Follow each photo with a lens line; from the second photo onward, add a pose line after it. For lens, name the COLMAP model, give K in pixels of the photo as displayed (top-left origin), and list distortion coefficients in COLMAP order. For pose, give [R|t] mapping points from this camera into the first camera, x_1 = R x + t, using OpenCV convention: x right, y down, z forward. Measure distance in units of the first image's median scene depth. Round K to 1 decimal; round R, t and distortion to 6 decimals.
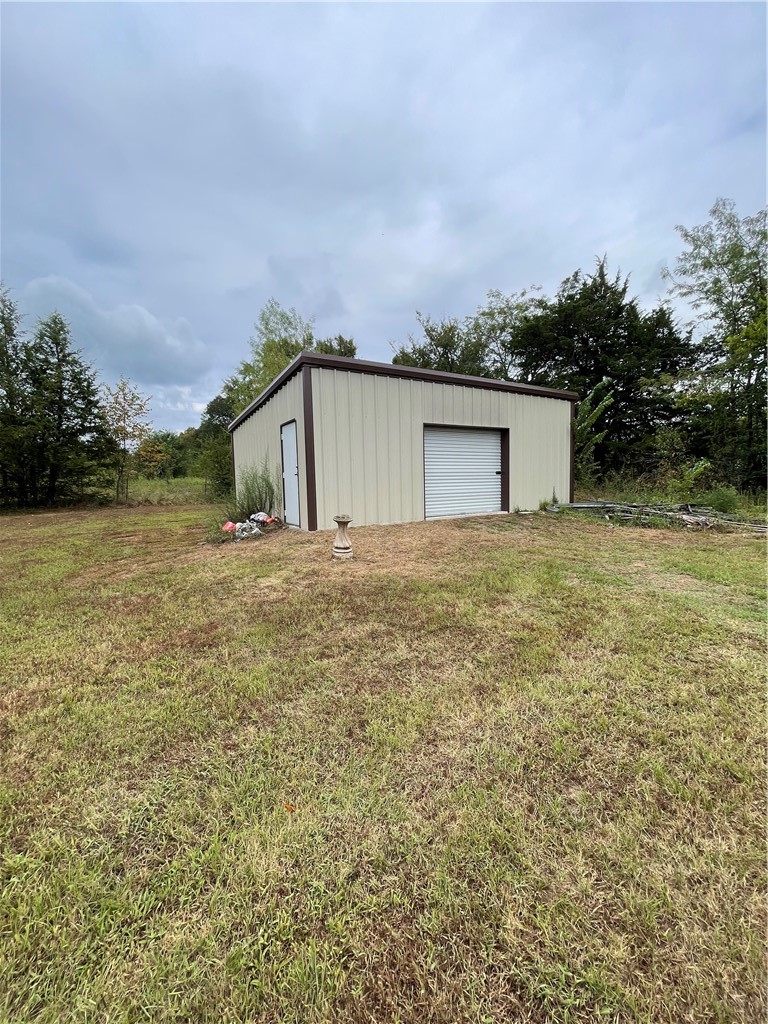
lens RADIAL K [[415.3, 0, 384.0], [0, 415.3, 512.0], [0, 0, 1]] dist [-0.001731, -0.000127]
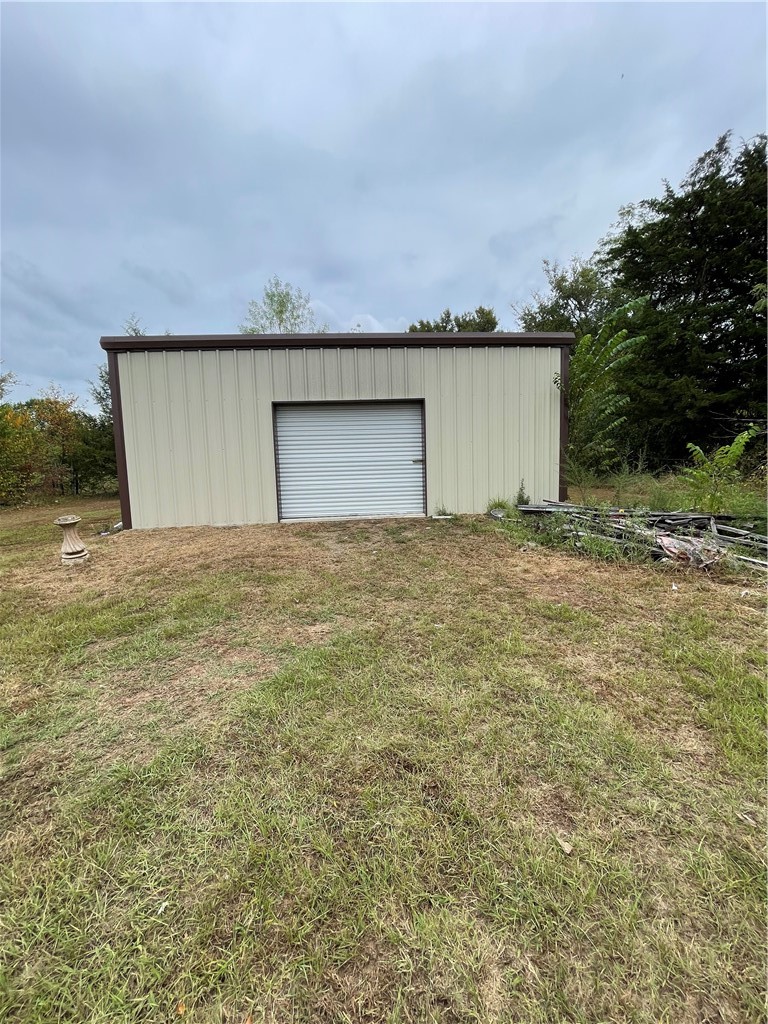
lens RADIAL K [[415.3, 0, 384.0], [0, 415.3, 512.0], [0, 0, 1]] dist [-0.001731, -0.000127]
pose [[0.884181, 0.038440, -0.465560, 0.541144], [-0.022953, 0.998980, 0.038892, -0.030080], [0.466580, -0.023702, 0.884161, 0.309434]]
